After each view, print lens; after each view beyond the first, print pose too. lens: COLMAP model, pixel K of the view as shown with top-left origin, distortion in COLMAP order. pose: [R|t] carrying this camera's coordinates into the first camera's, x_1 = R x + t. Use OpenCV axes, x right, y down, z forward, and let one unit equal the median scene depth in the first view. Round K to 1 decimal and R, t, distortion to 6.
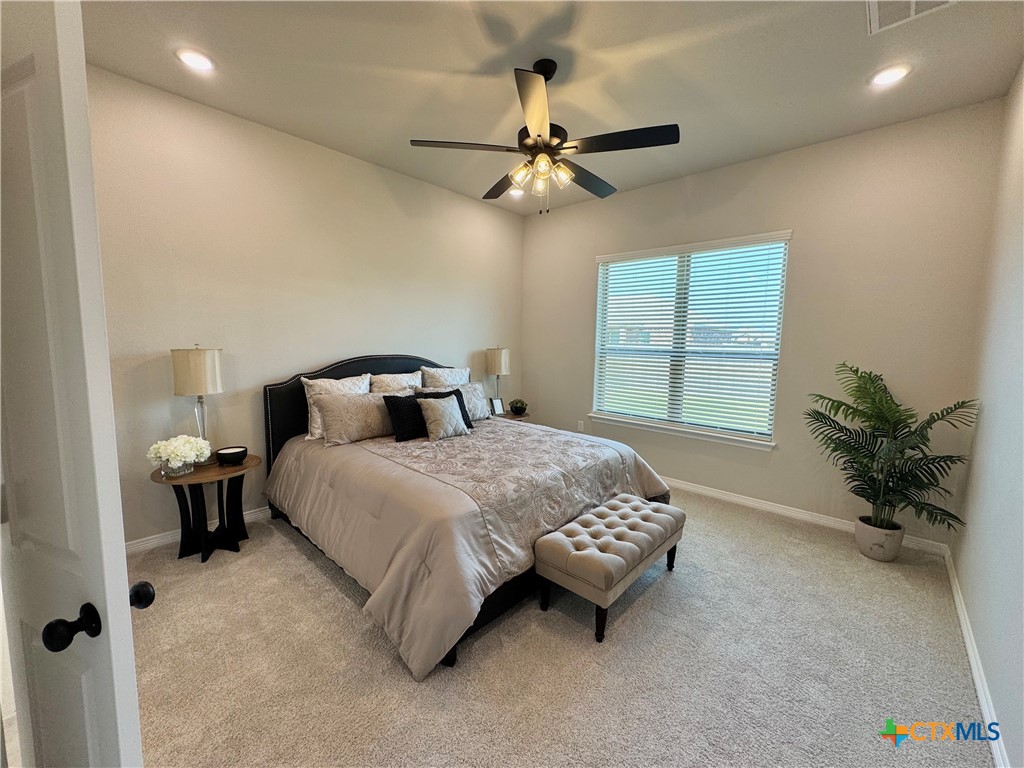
lens RADIAL K [[408.4, 0, 509.7], [0, 408.4, 386.4], [0, 0, 1]] dist [-0.000913, 0.000262]
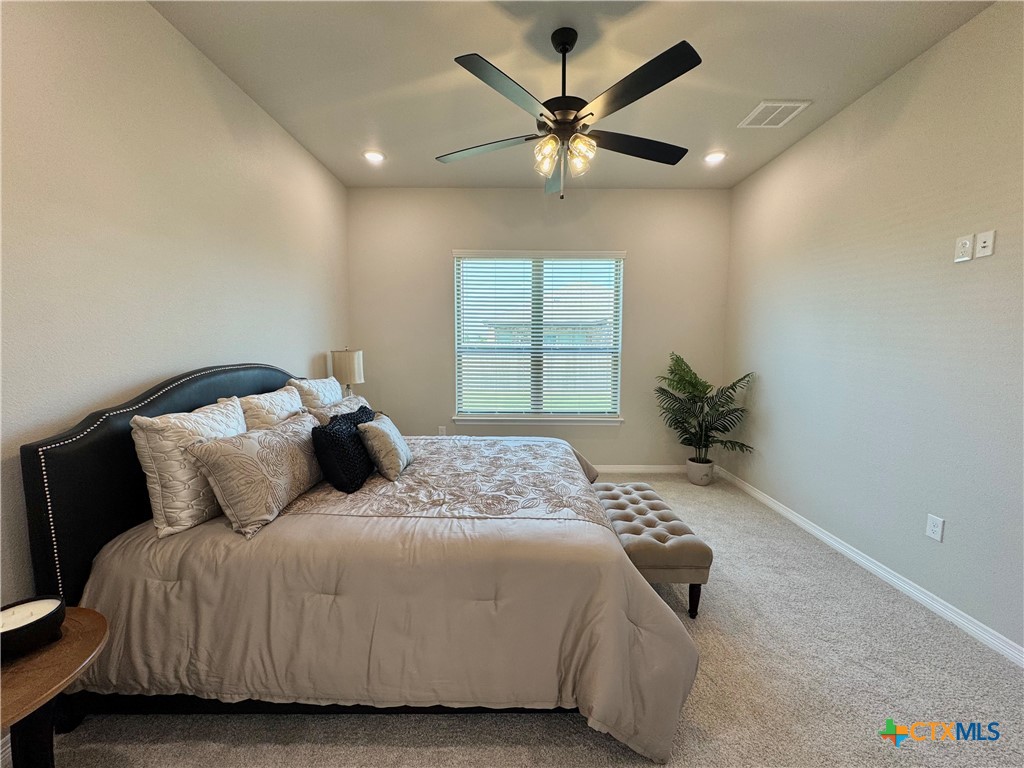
lens RADIAL K [[408.4, 0, 508.7], [0, 408.4, 385.5], [0, 0, 1]] dist [-0.000913, 0.000262]
pose [[0.735600, -0.084396, 0.672138, -0.482527], [0.086804, 0.995773, 0.030034, -0.032599], [-0.671831, 0.036251, 0.739817, 0.309964]]
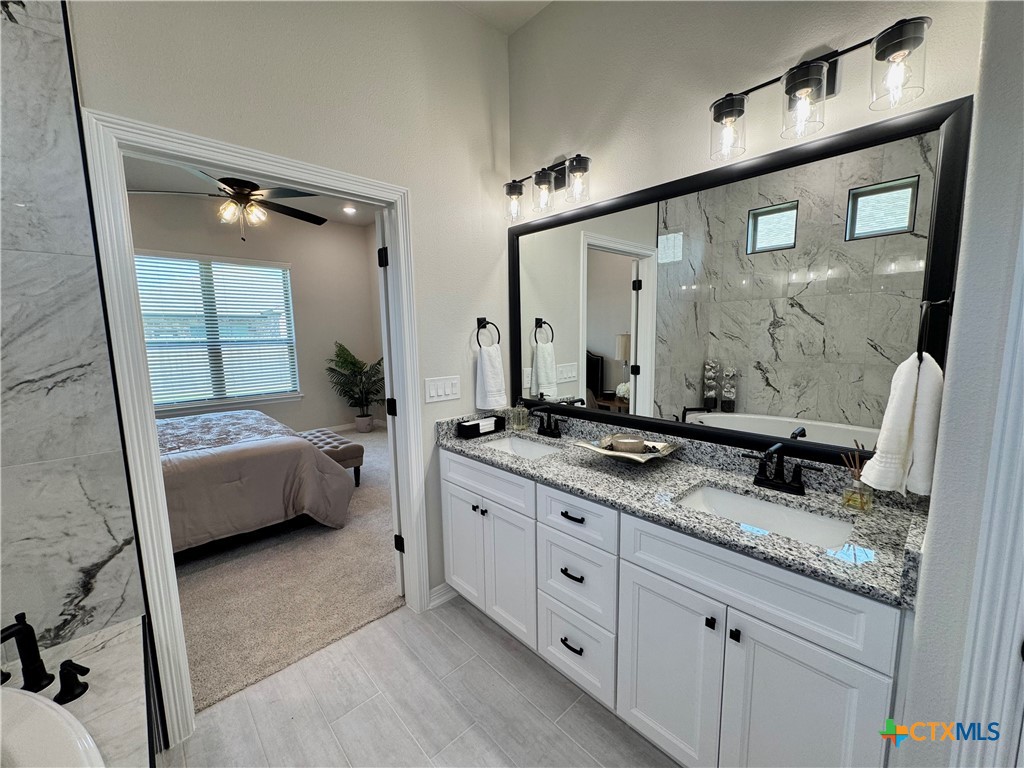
lens RADIAL K [[408.4, 0, 513.0], [0, 408.4, 382.5], [0, 0, 1]] dist [-0.000913, 0.000262]
pose [[0.062402, -0.139987, 0.988185, -0.950350], [0.129675, 0.982859, 0.131043, -0.011118], [-0.989591, 0.119965, 0.079485, 0.036792]]
